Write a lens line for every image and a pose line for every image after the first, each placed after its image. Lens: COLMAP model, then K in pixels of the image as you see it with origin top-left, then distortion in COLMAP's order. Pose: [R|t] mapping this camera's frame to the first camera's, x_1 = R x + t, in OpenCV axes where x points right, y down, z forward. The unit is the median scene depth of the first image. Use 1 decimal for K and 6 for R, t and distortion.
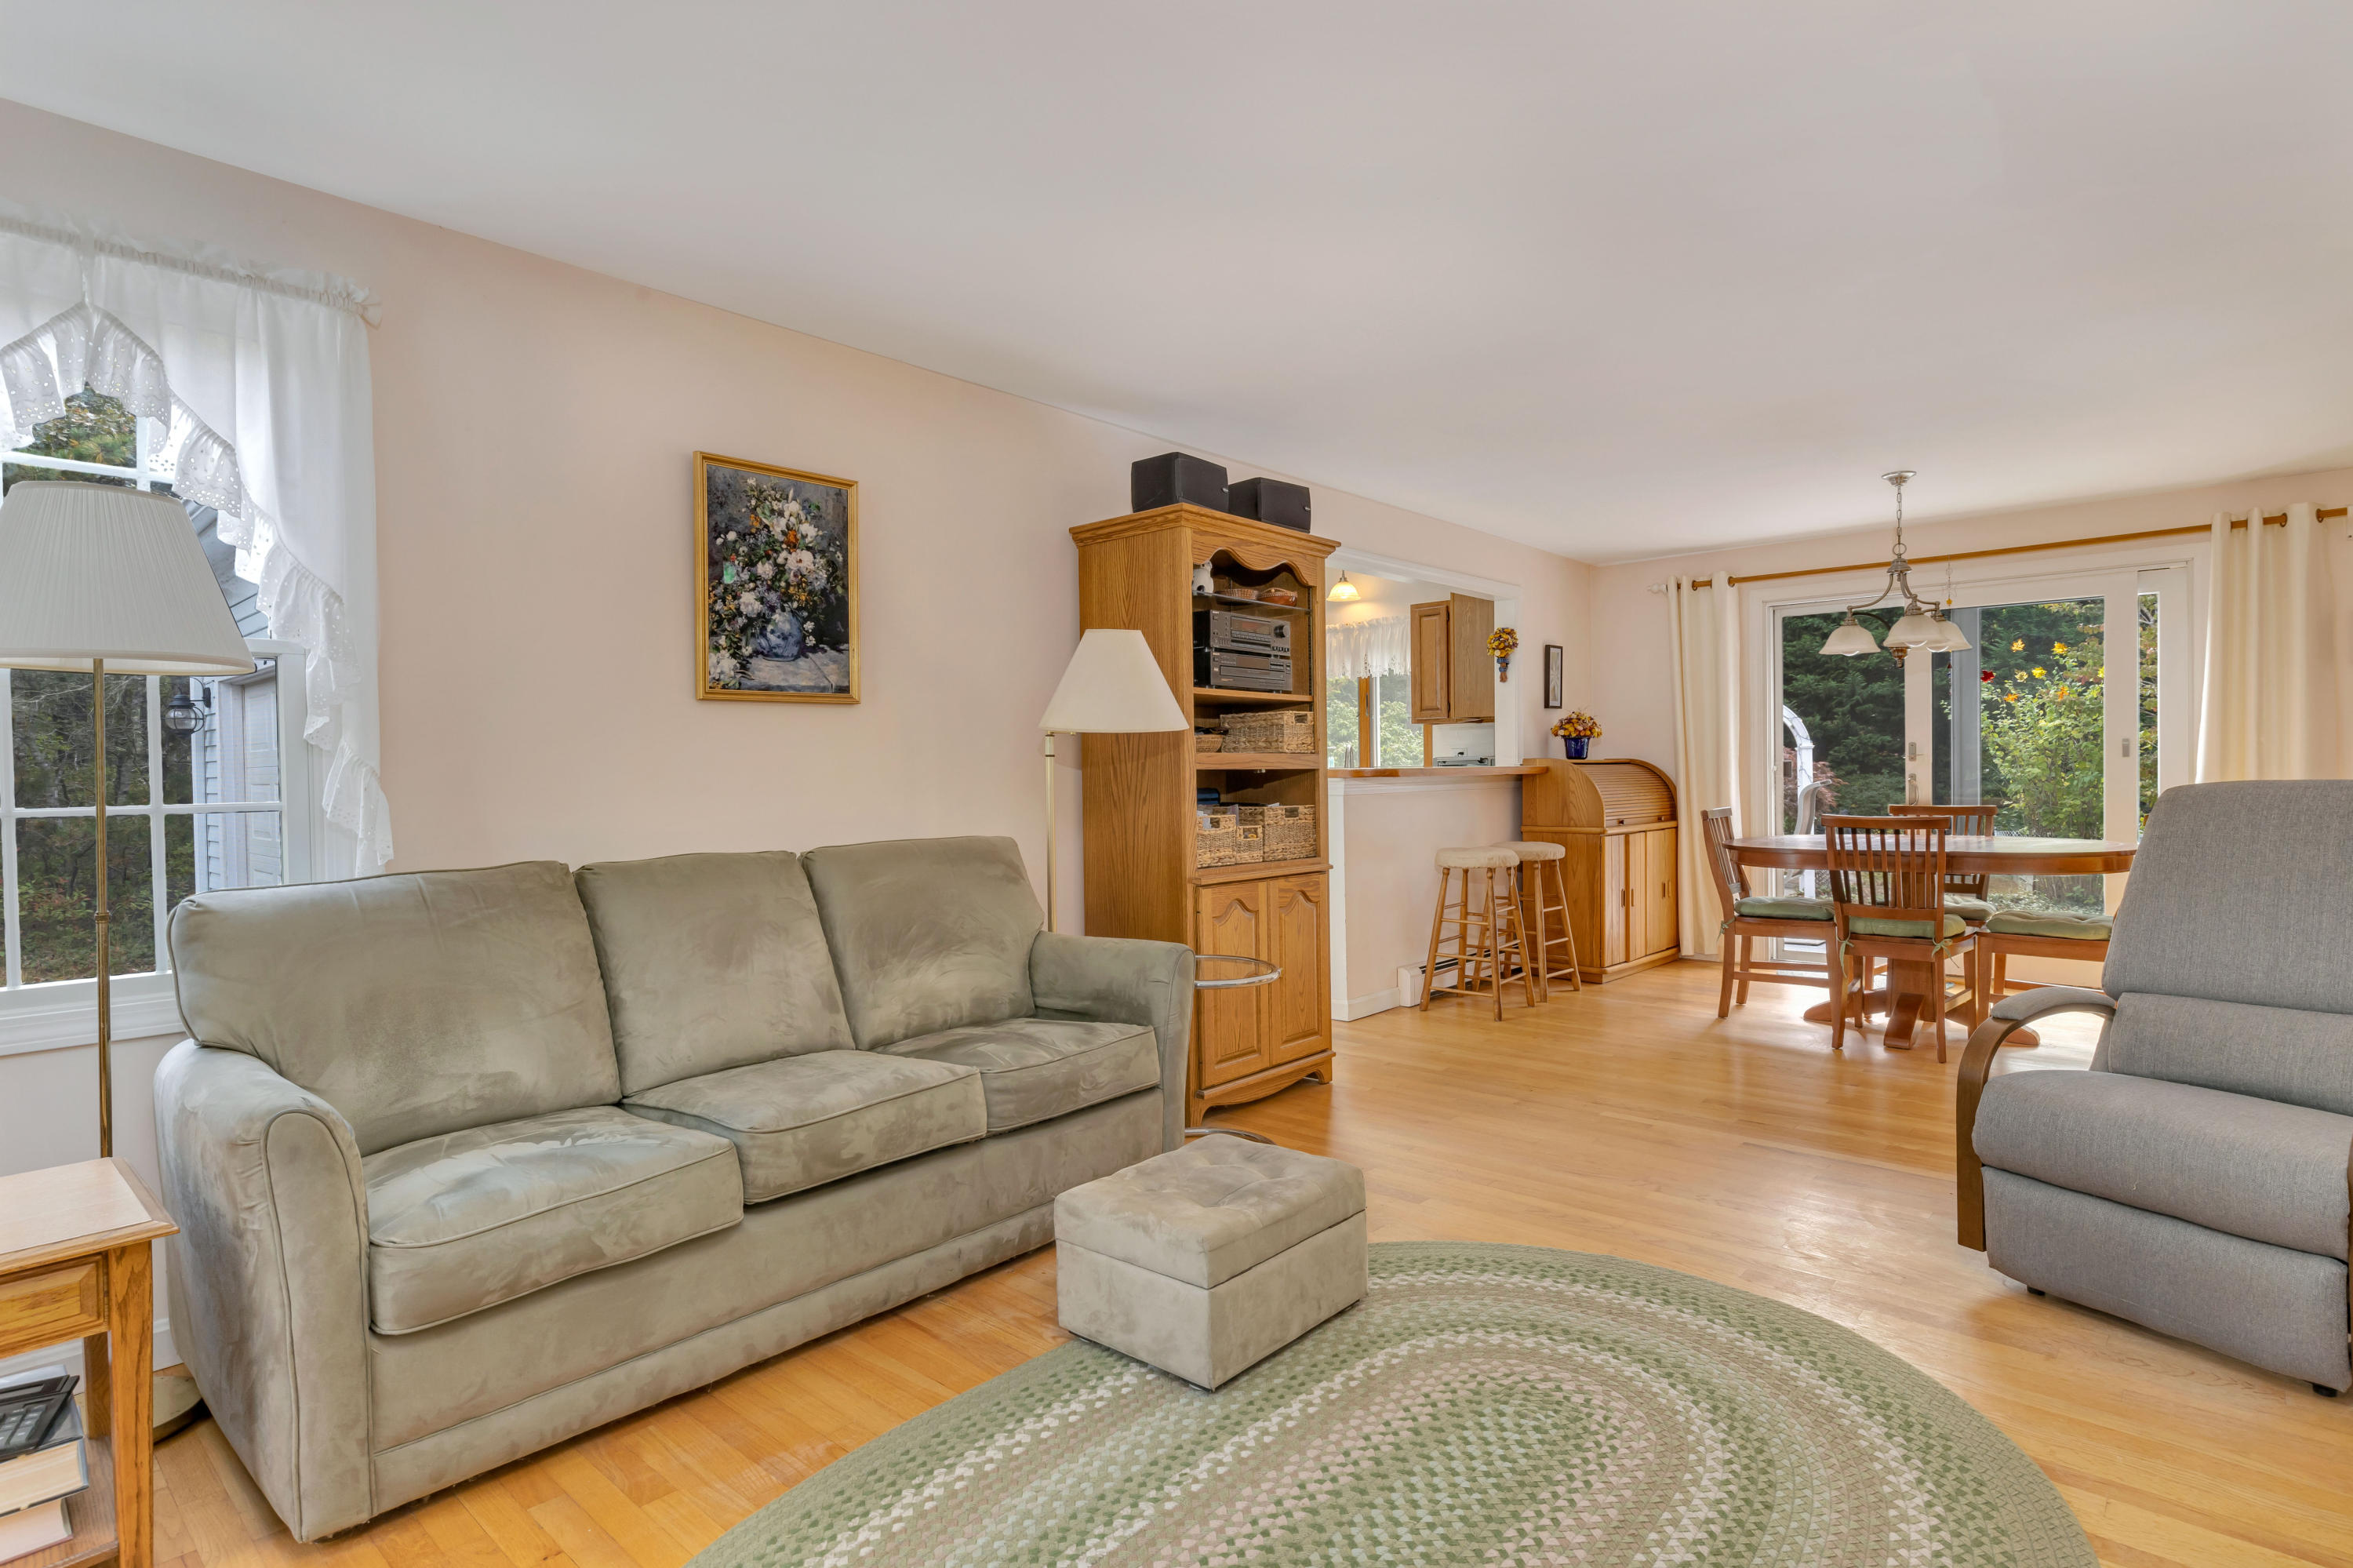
lens RADIAL K [[1178.4, 0, 1176.5], [0, 1178.4, 784.0], [0, 0, 1]] dist [-0.003307, -0.001157]
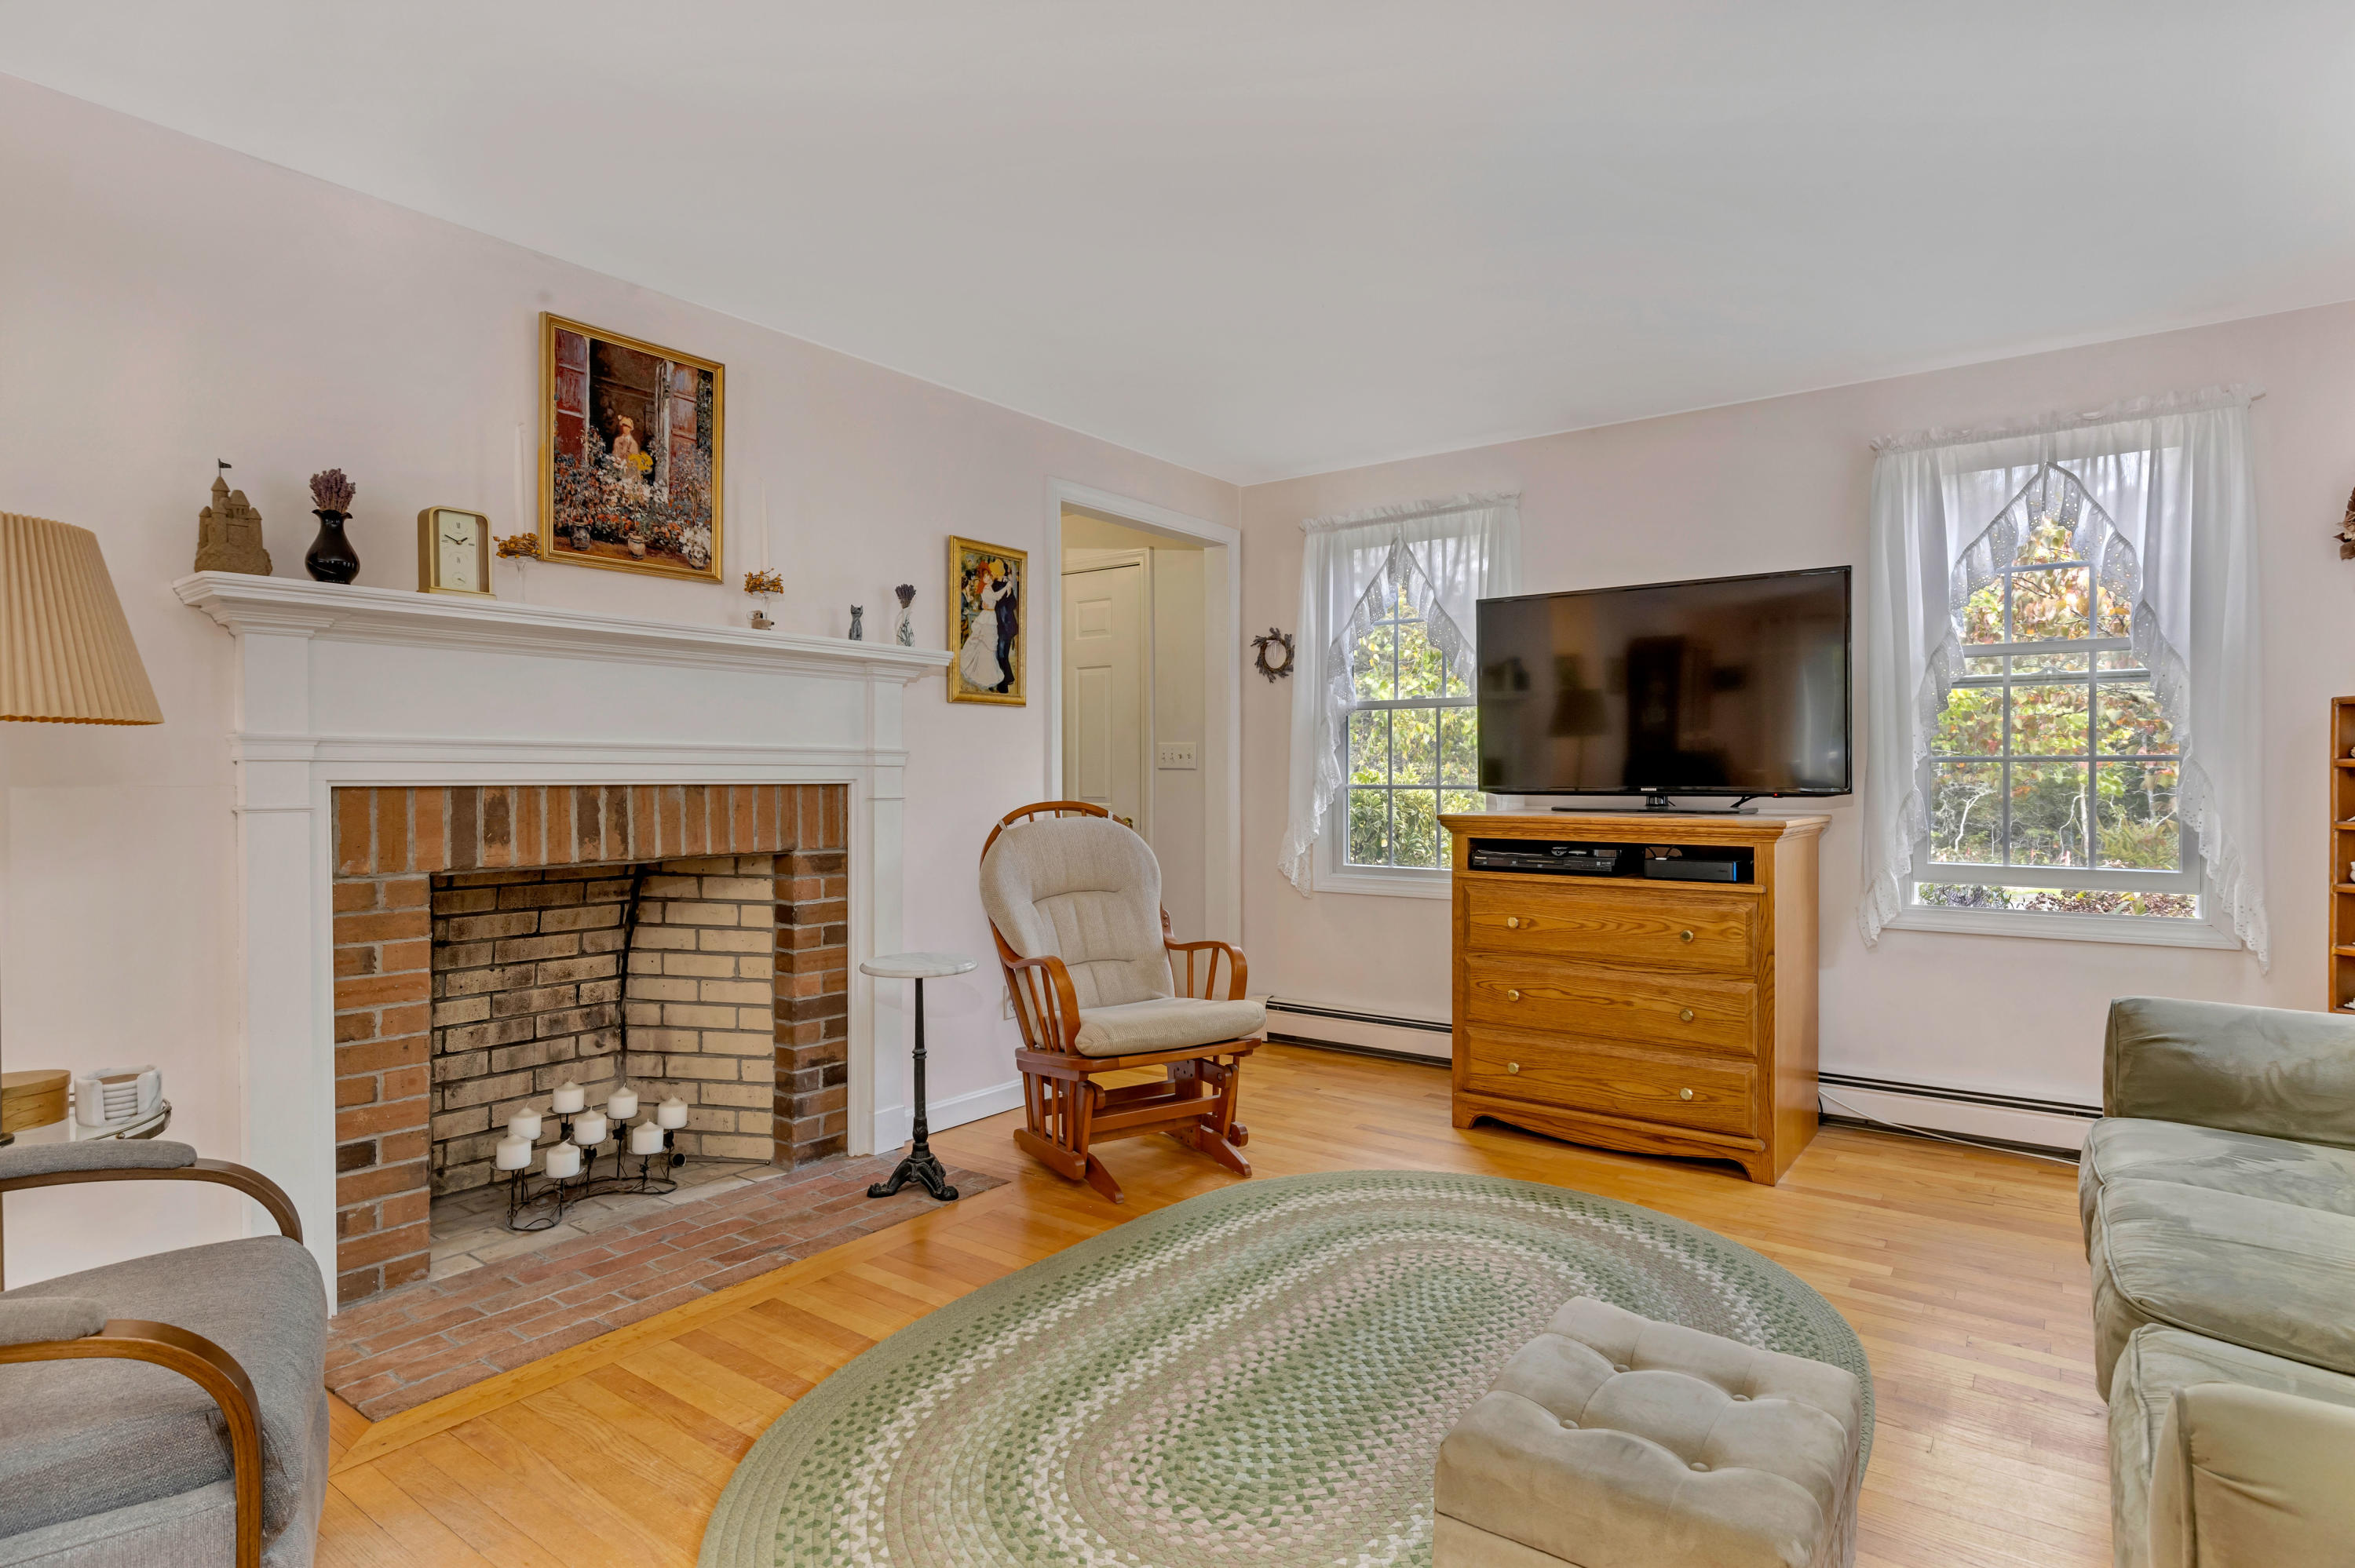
lens RADIAL K [[1214.1, 0, 1192.4], [0, 1214.1, 784.1], [0, 0, 1]] dist [-0.007342, -0.001193]
pose [[-0.994176, 0.016300, -0.106524, 0.257582], [0.014311, 0.999709, 0.019408, -0.013337], [0.106810, 0.017770, -0.994121, 1.200585]]
